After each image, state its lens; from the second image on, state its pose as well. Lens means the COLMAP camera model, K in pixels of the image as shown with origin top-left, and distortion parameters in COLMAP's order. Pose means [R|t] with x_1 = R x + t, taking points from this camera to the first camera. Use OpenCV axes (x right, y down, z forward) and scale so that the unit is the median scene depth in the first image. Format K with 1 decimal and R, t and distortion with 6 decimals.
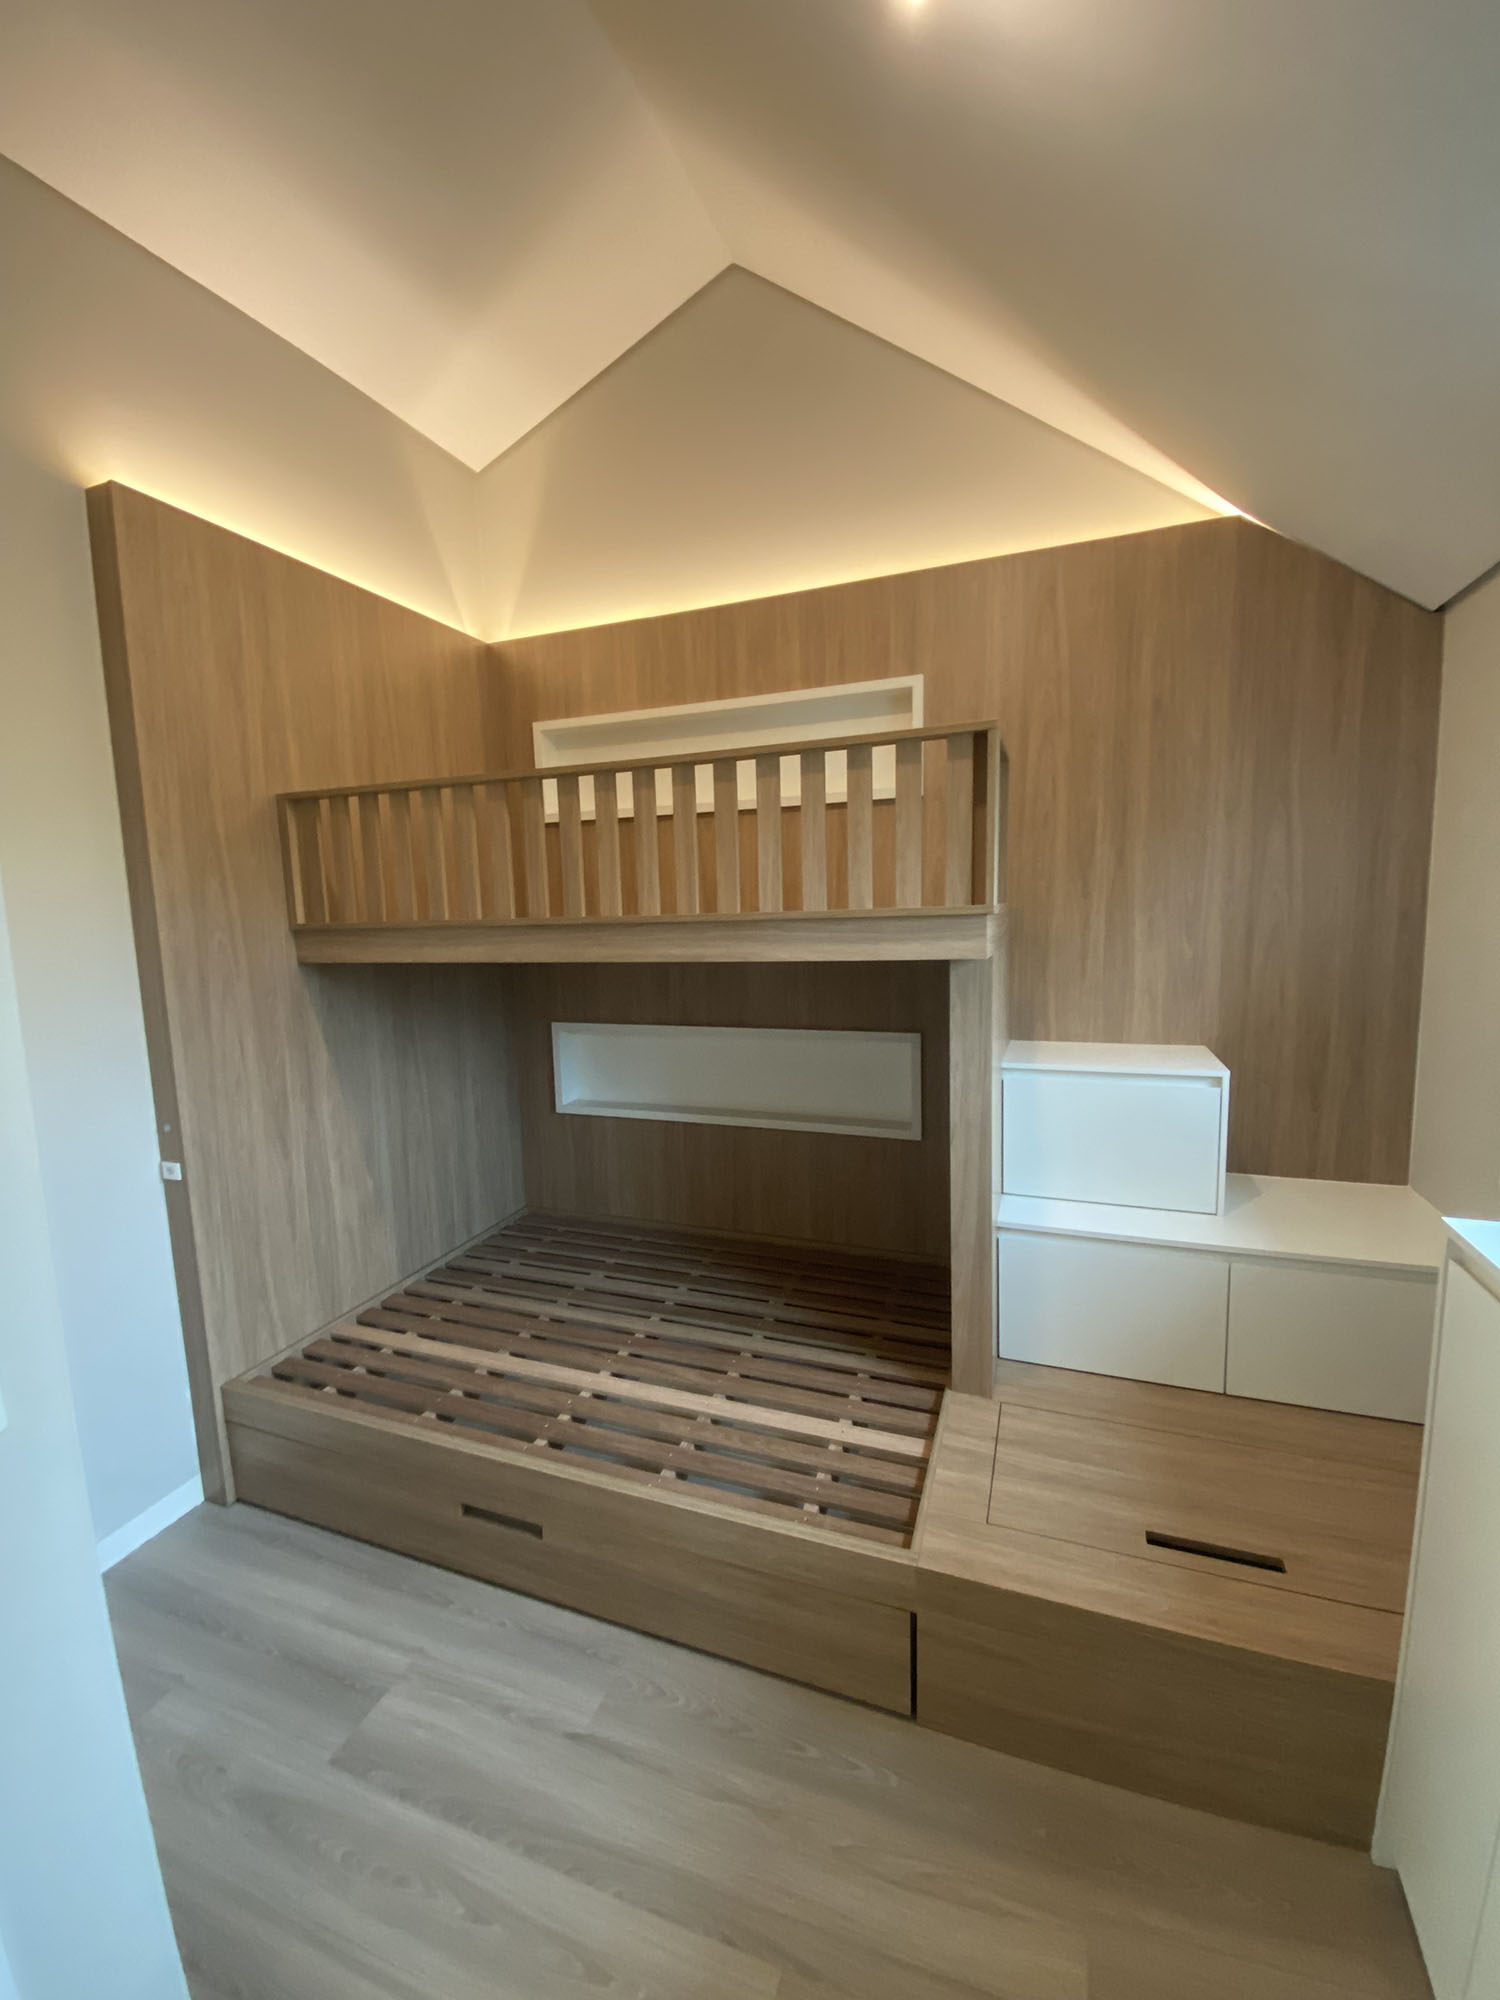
lens RADIAL K [[807.6, 0, 747.4], [0, 807.6, 999.3], [0, 0, 1]] dist [0.002940, -0.009802]
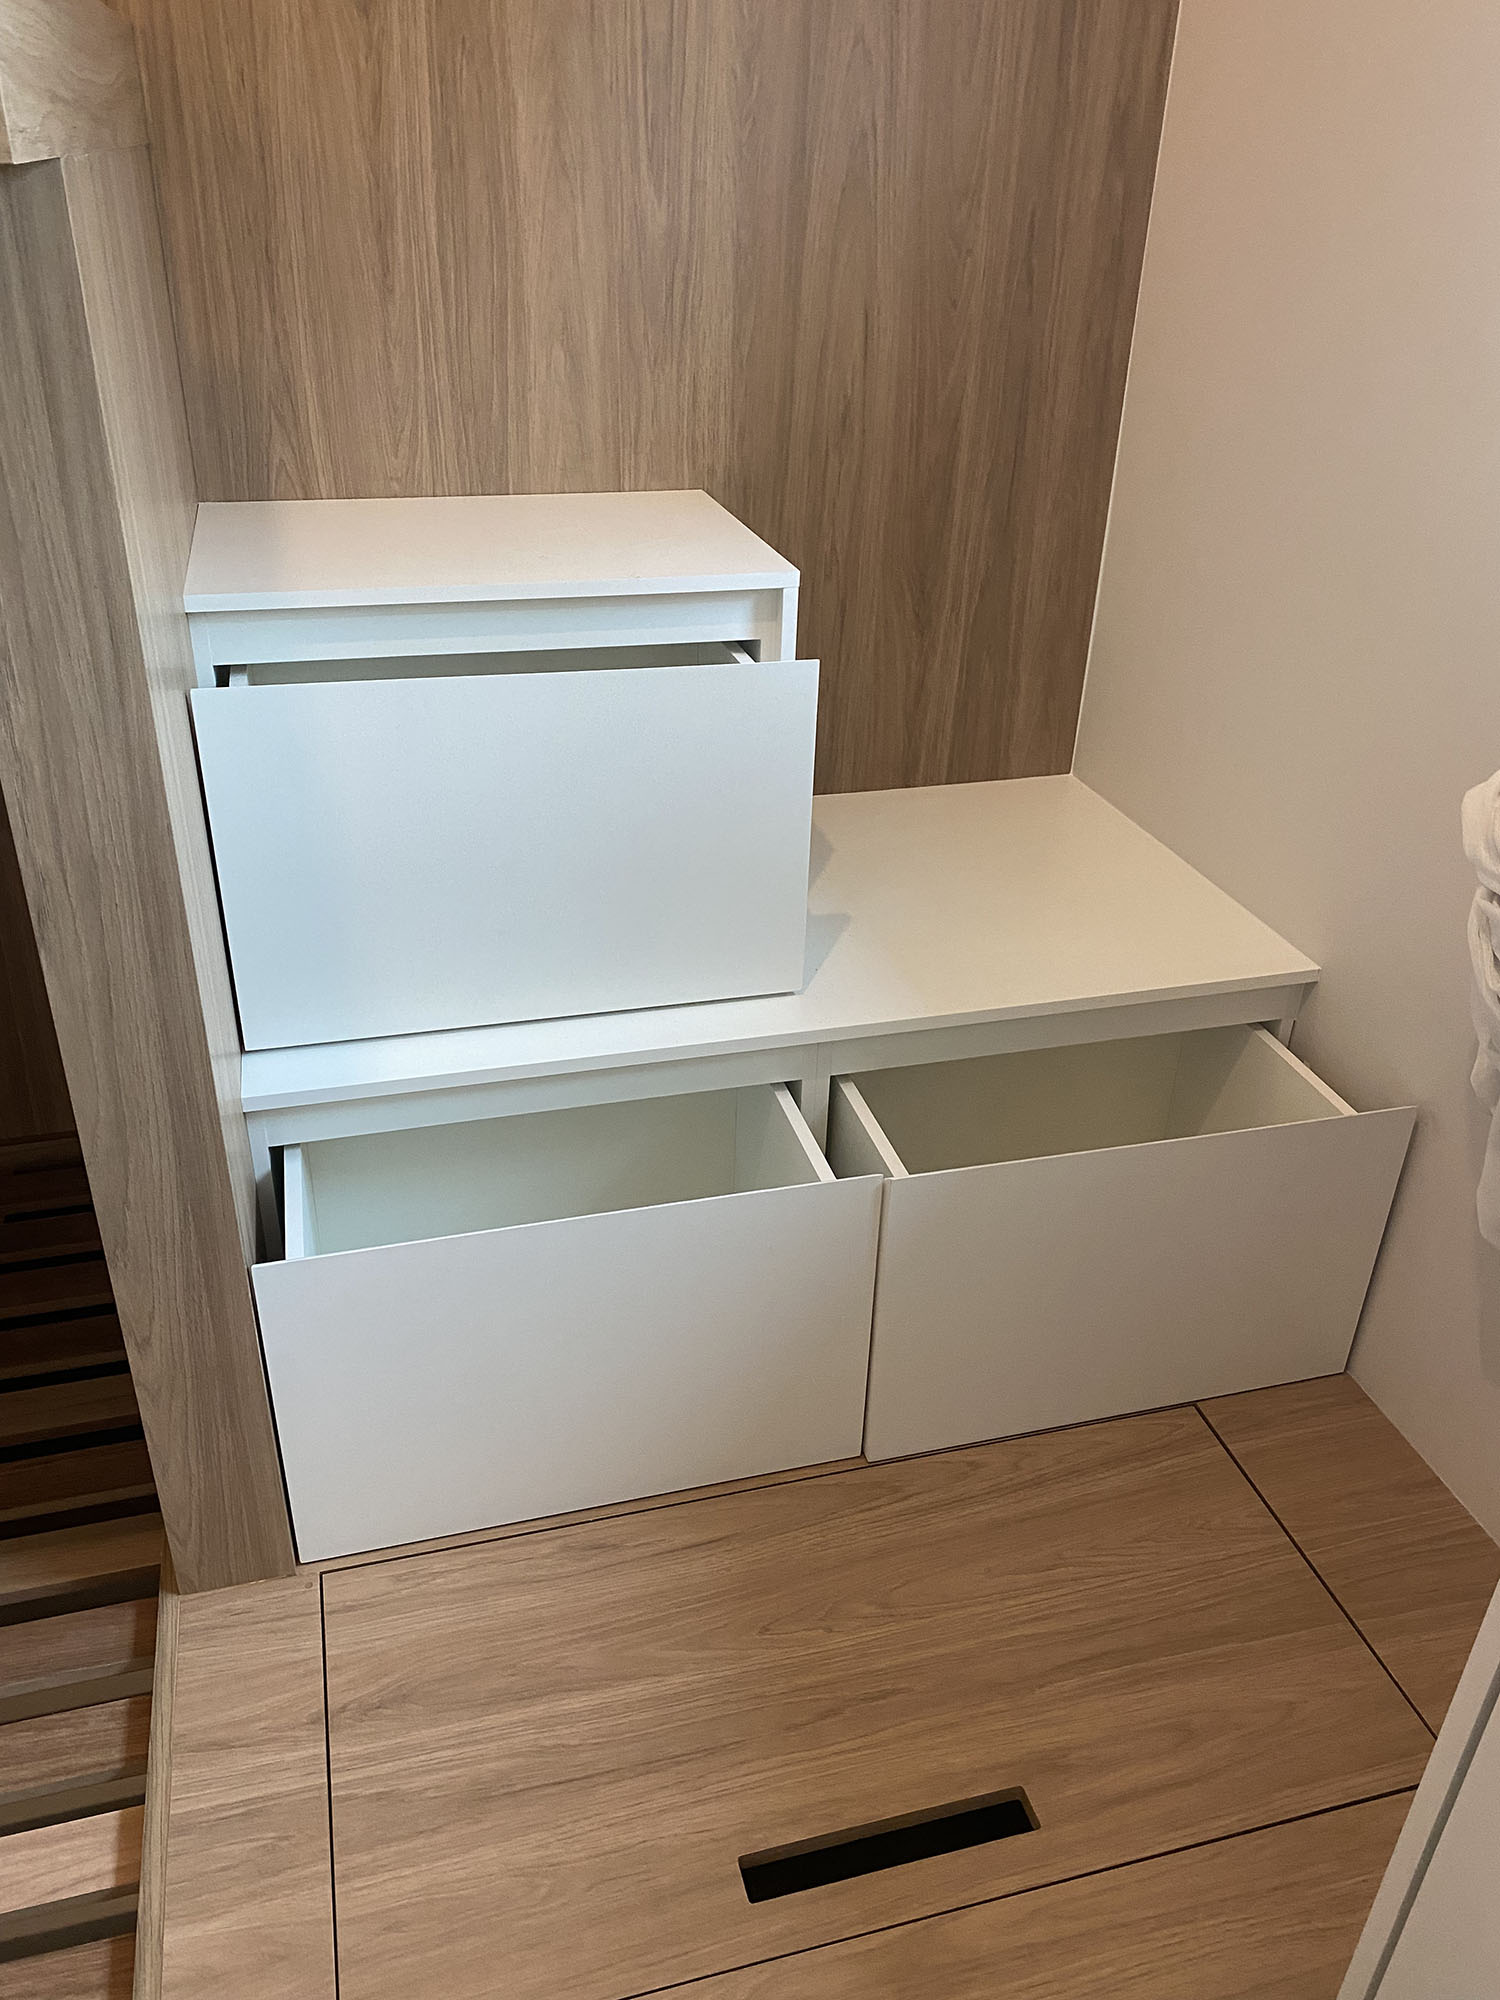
lens RADIAL K [[1531.6, 0, 737.9], [0, 1531.6, 992.0], [0, 0, 1]] dist [0.024083, -0.007267]
pose [[0.807319, -0.240296, 0.538975, 0.142840], [0.020041, 0.923975, 0.381926, -0.000979], [-0.589775, -0.297535, 0.750759, 0.414206]]
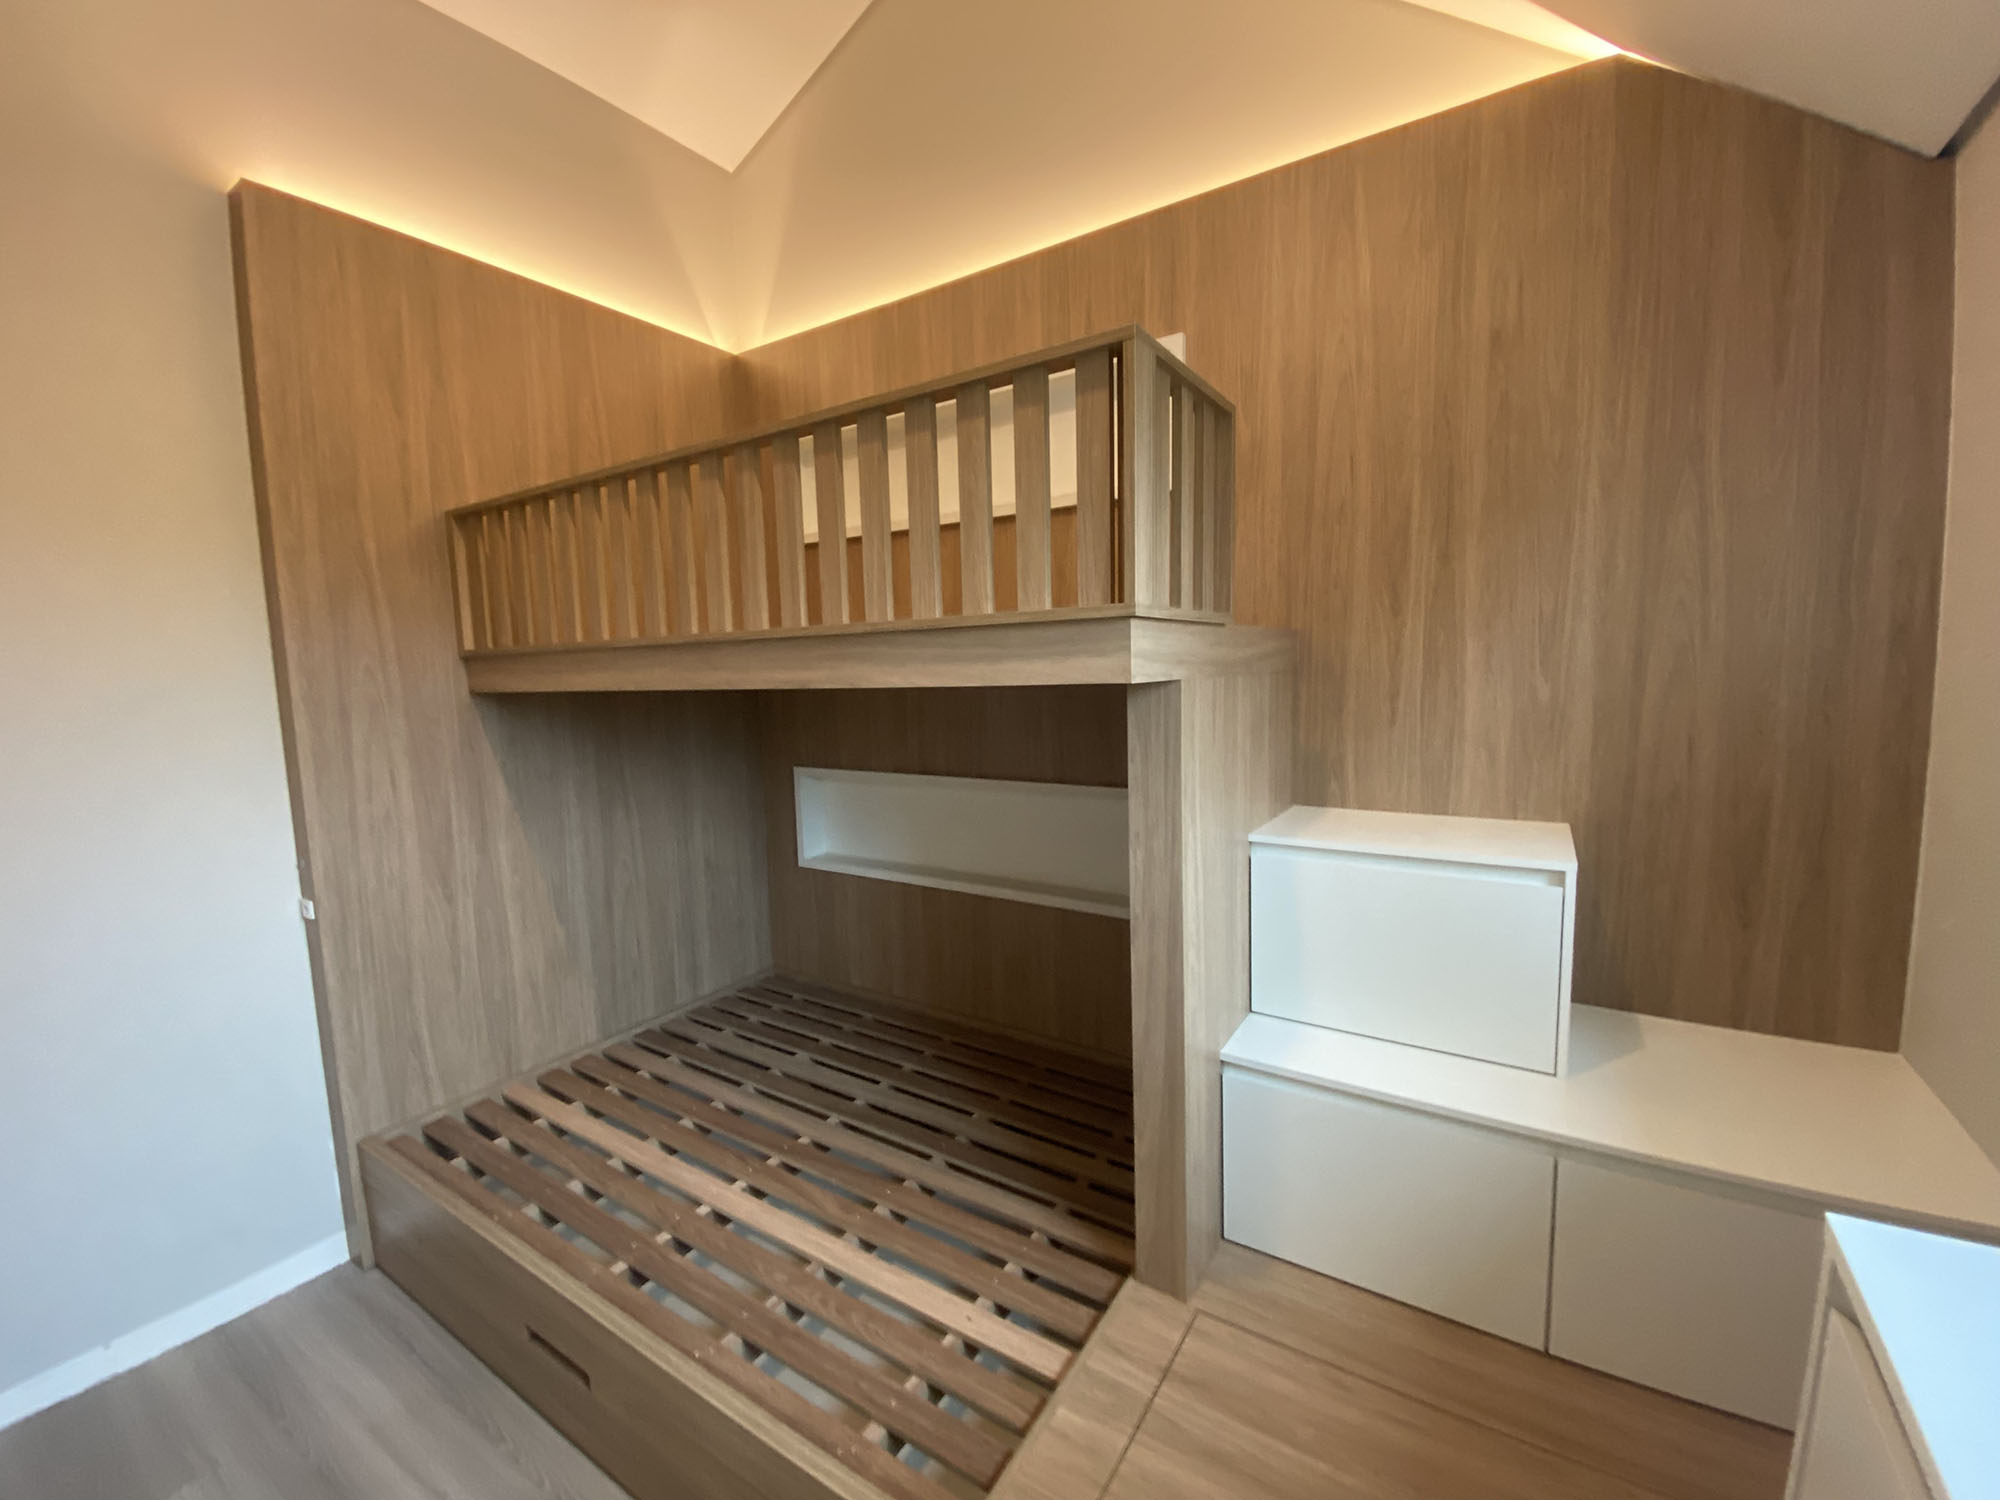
lens RADIAL K [[807.6, 0, 998.5], [0, 807.6, 747.9], [0, 0, 1]] dist [0.002940, -0.009802]
pose [[0.977425, 0.023263, -0.209997, 0.257555], [-0.025418, 0.999648, -0.007569, 0.011248], [0.209747, 0.012736, 0.977673, 0.239238]]
